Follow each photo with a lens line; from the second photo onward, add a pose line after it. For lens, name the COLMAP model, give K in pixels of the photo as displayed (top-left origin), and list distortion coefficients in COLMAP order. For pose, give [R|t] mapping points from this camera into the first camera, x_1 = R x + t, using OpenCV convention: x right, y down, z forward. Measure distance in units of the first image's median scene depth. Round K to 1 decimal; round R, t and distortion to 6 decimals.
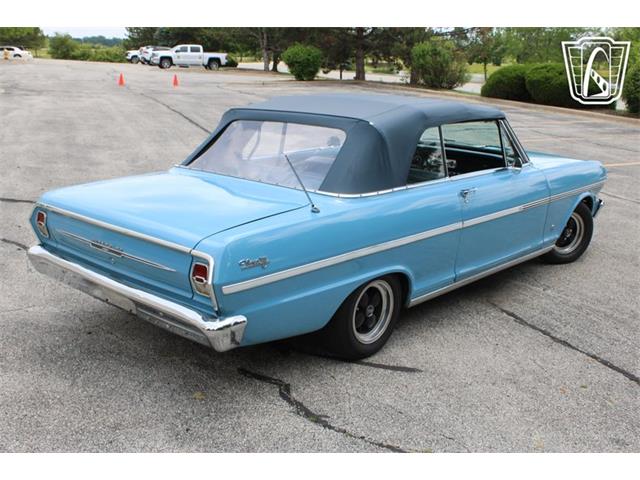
lens RADIAL K [[701.2, 0, 320.0], [0, 701.2, 240.0], [0, 0, 1]] dist [-0.070681, 0.036187]
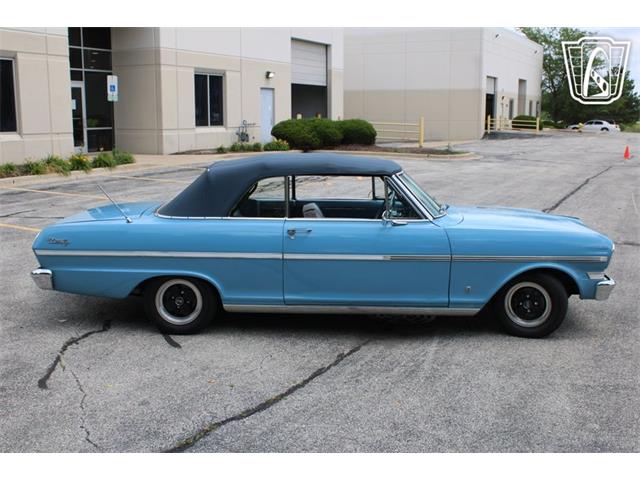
lens RADIAL K [[714.0, 0, 319.5], [0, 714.0, 255.1], [0, 0, 1]] dist [-0.071411, 0.041759]
pose [[0.669402, 0.115365, -0.733888, 1.263912], [-0.177131, 0.984163, -0.006859, -0.028757], [0.721474, 0.134586, 0.679236, 0.217708]]
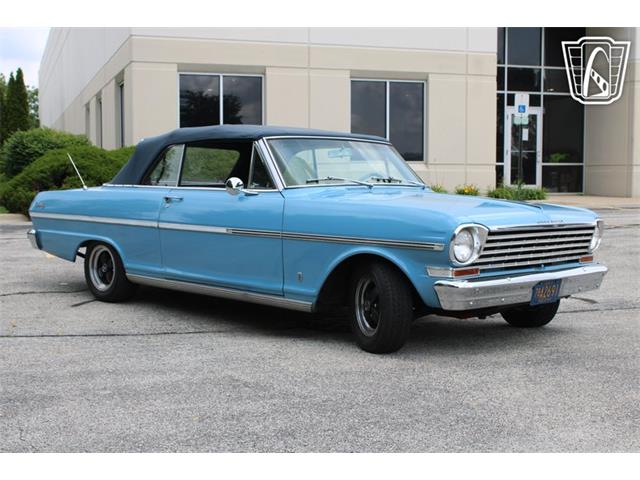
lens RADIAL K [[920.6, 0, 310.1], [0, 920.6, 240.1], [0, 0, 1]] dist [-0.012957, -0.026702]
pose [[-0.044230, 0.040896, -0.998184, 1.868500], [-0.263529, 0.963295, 0.051143, -0.154122], [0.963637, 0.265313, -0.031829, 1.412967]]
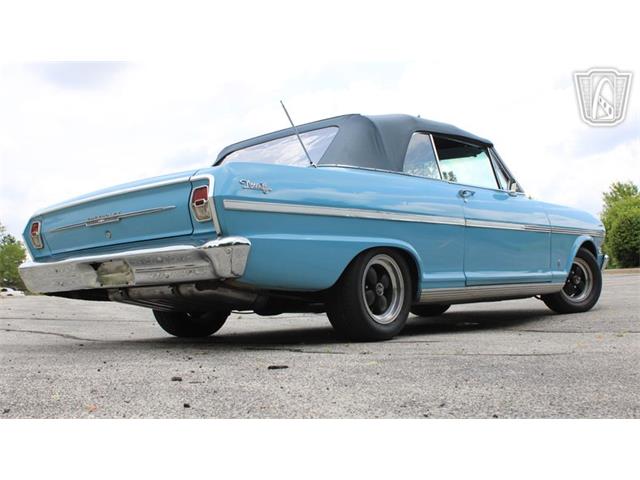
lens RADIAL K [[714.0, 0, 319.5], [0, 714.0, 255.1], [0, 0, 1]] dist [-0.071411, 0.041759]
pose [[0.997009, -0.075521, 0.016422, -0.021858], [0.076981, 0.951528, -0.297773, 0.330470], [0.006862, 0.298147, 0.954495, 0.064020]]
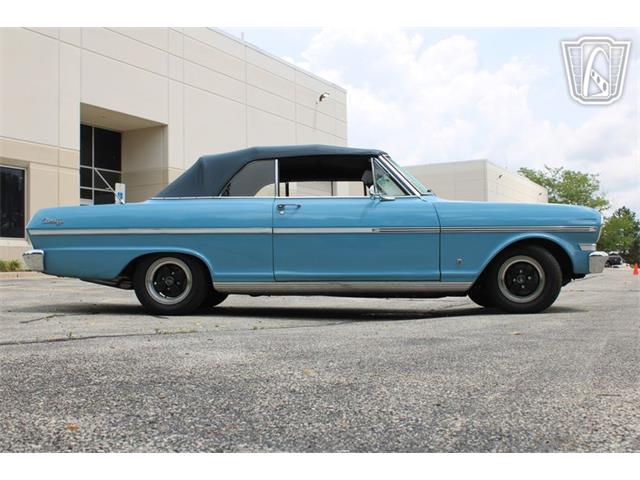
lens RADIAL K [[729.7, 0, 320.0], [0, 729.7, 240.0], [0, 0, 1]] dist [-0.067698, -0.011711]
pose [[0.658836, -0.074534, -0.748586, 1.328190], [-0.162895, 0.957337, -0.238684, 0.312591], [0.734439, 0.279195, 0.618587, 0.295010]]
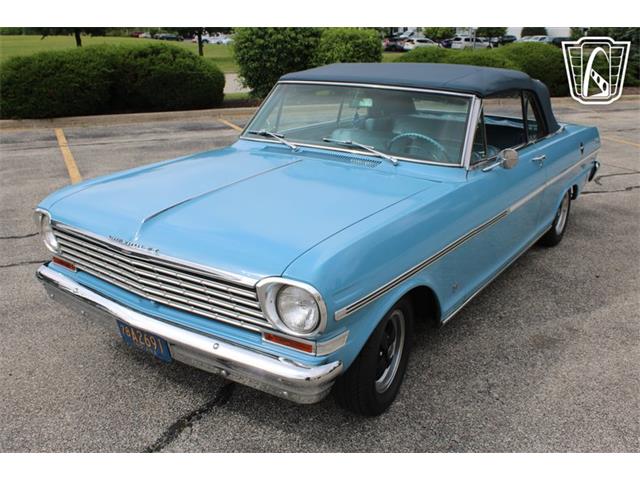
lens RADIAL K [[624.1, 0, 320.0], [0, 624.1, 240.0], [0, 0, 1]] dist [-0.080371, 0.017012]
pose [[-0.990093, 0.003167, -0.140376, 0.402220], [-0.072740, 0.843565, 0.532078, -0.545376], [0.120102, 0.537017, -0.834978, 2.232854]]
